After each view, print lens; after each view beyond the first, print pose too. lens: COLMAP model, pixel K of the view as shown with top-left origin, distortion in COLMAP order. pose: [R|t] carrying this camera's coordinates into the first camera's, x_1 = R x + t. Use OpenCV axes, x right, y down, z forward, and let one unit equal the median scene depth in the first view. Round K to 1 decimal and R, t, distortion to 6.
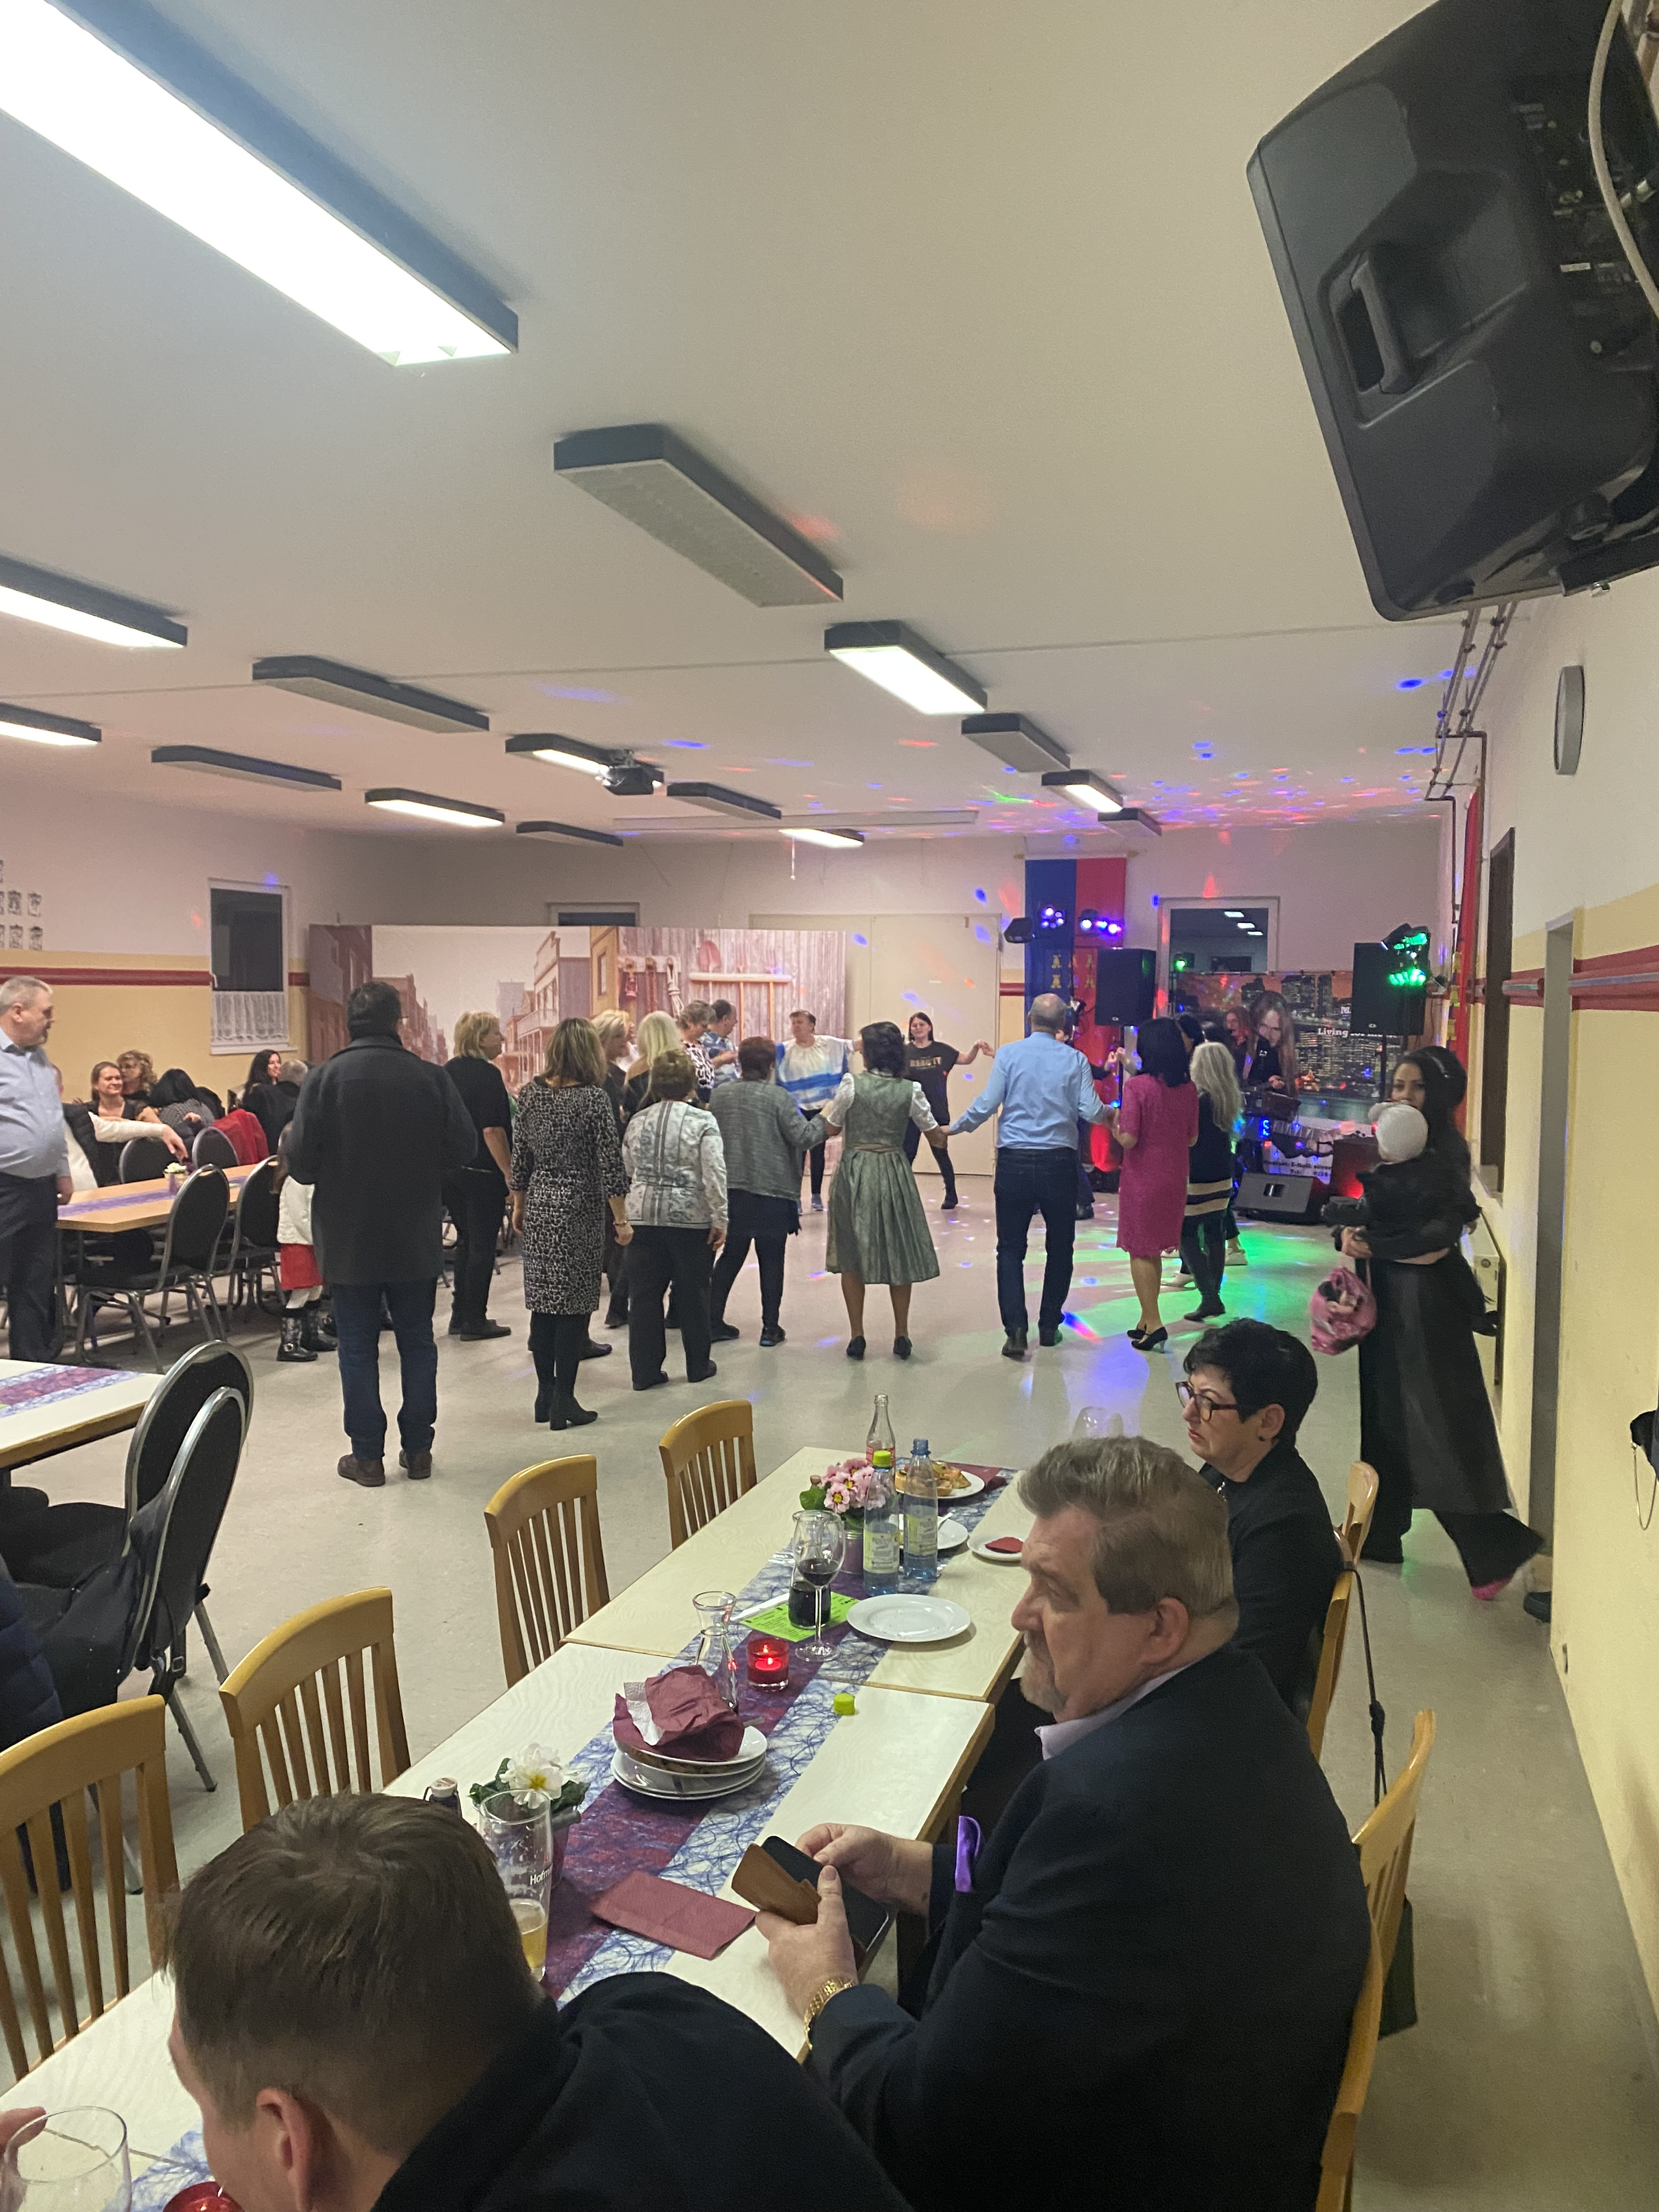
lens RADIAL K [[1694.0, 0, 825.6], [0, 1694.0, 1095.4], [0, 0, 1]] dist [0.131405, -0.331475]
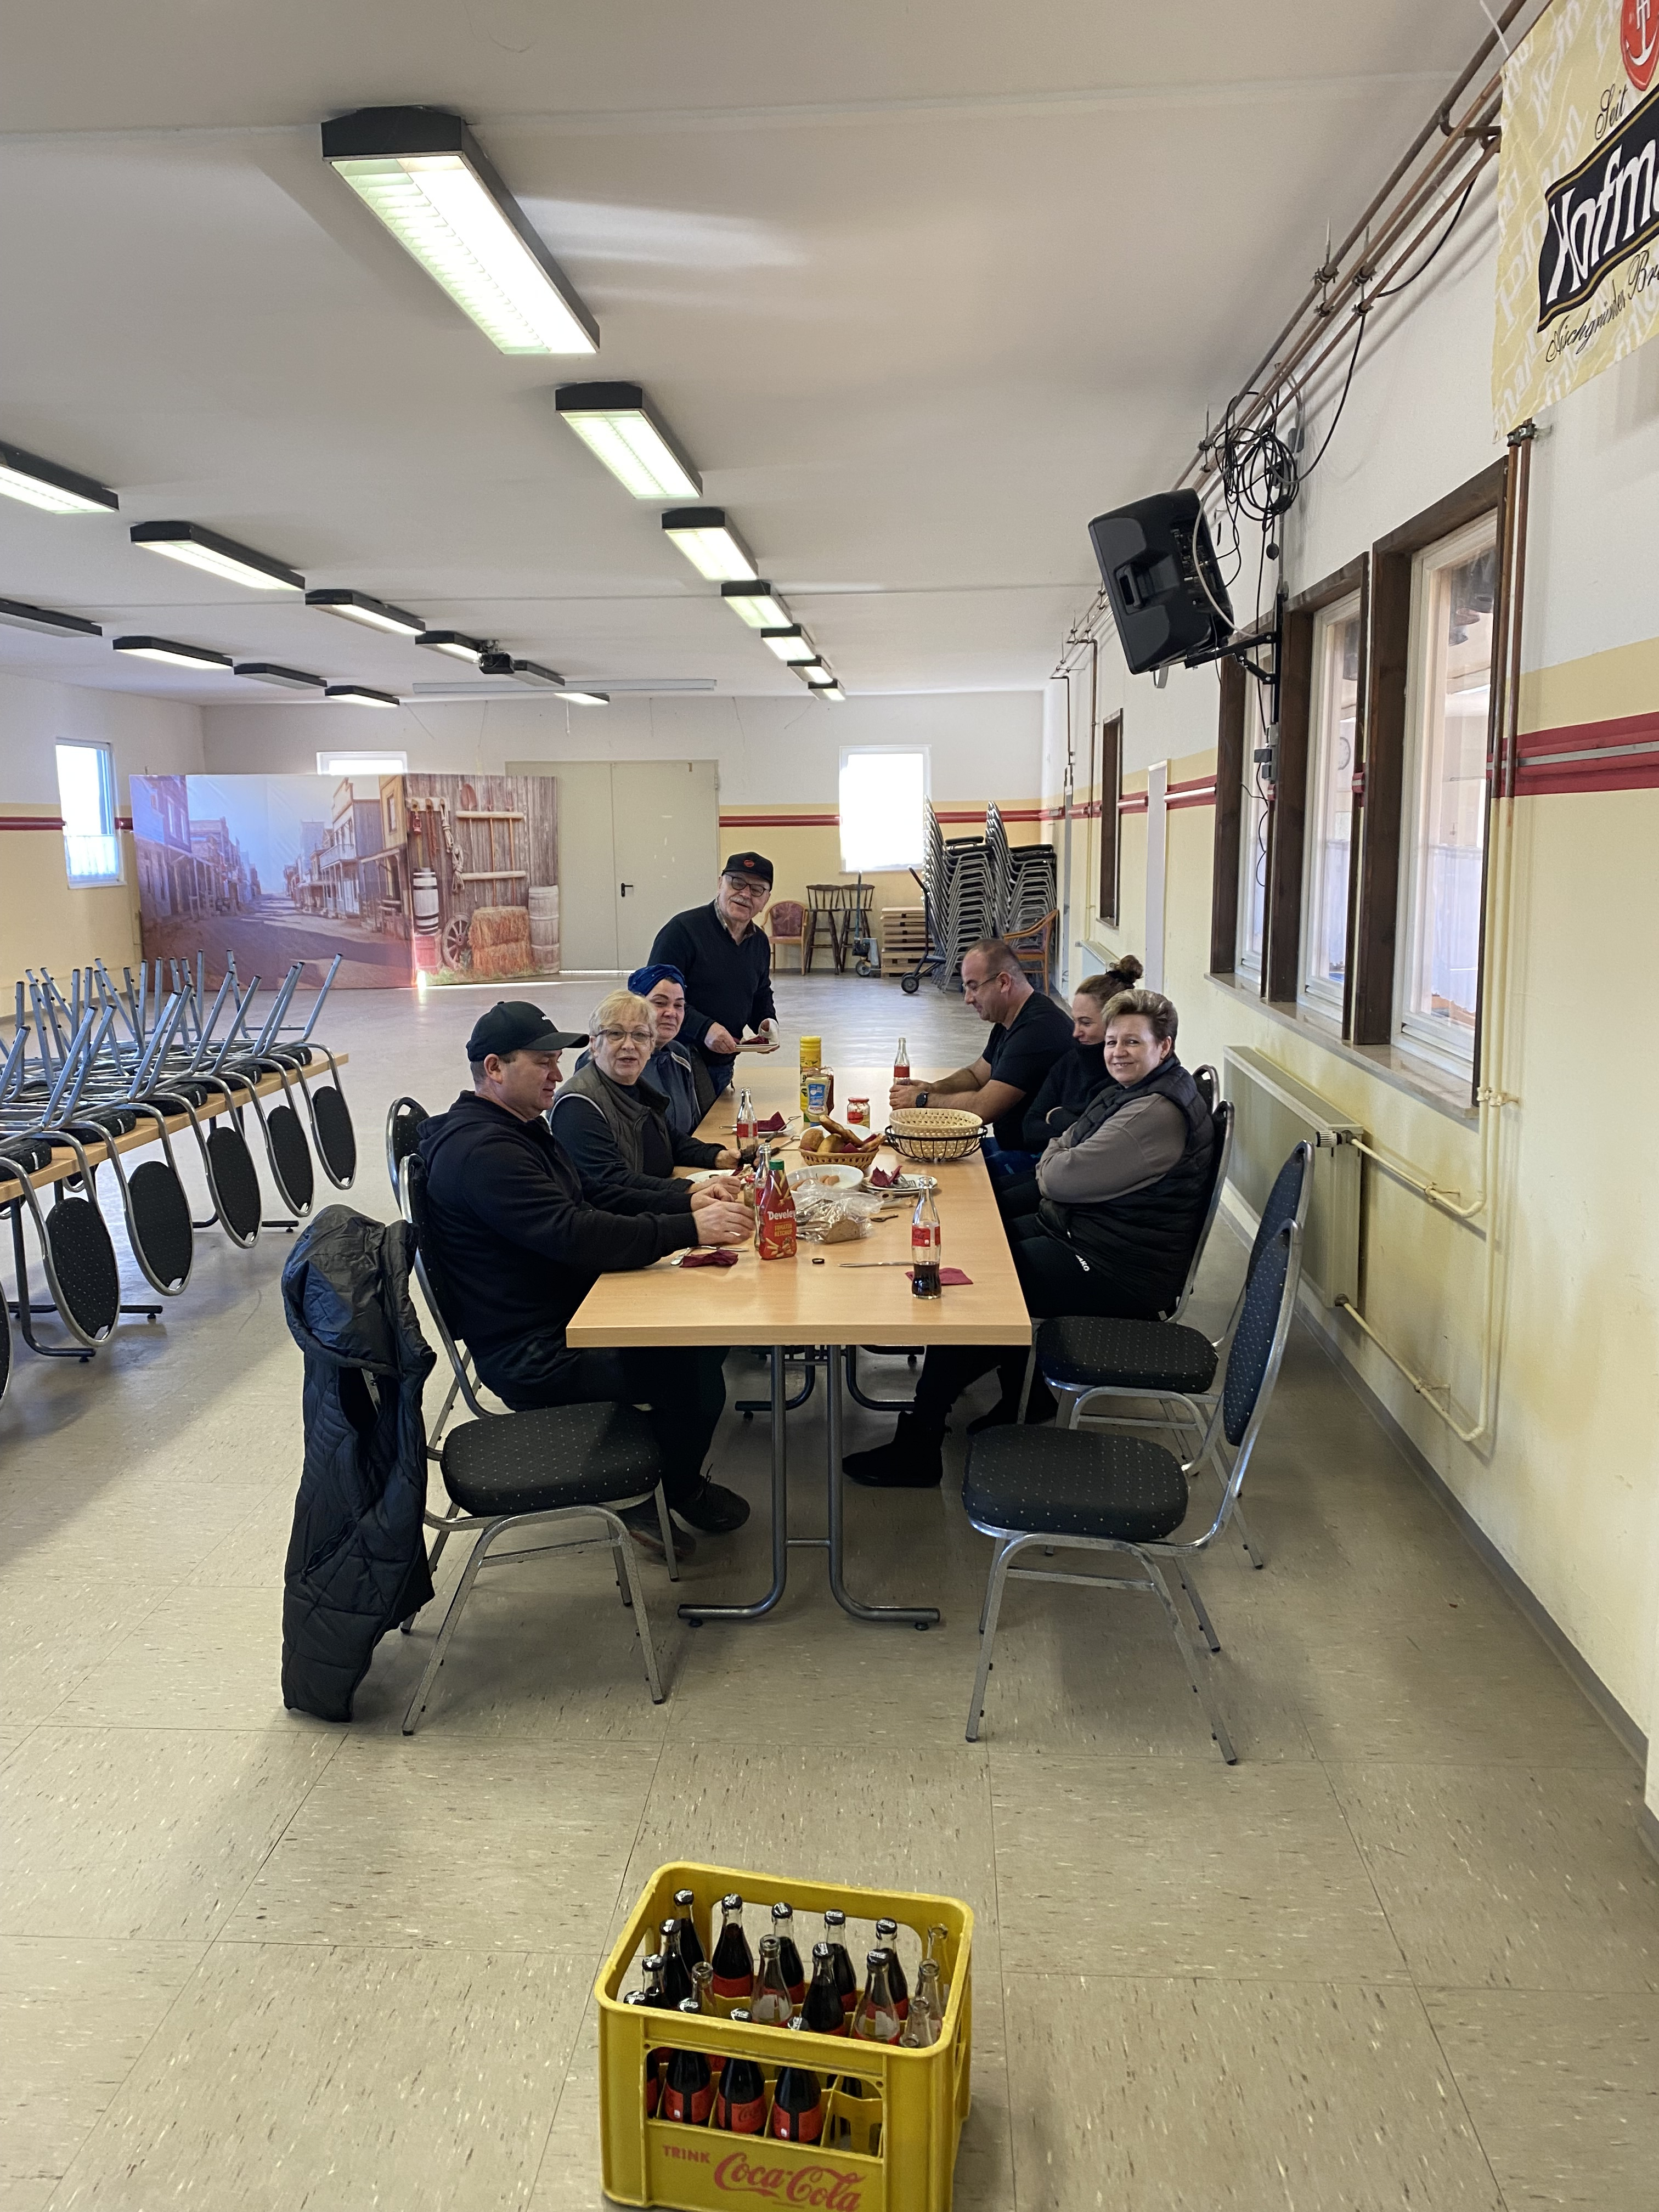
lens RADIAL K [[1695.3, 0, 831.5], [0, 1695.3, 1104.4], [0, 0, 1]] dist [0.027294, -0.000288]
pose [[0.969660, -0.060803, 0.236777, -0.218736], [0.037384, 0.994064, 0.102174, 0.036953], [-0.241584, -0.090222, 0.966177, -0.430338]]
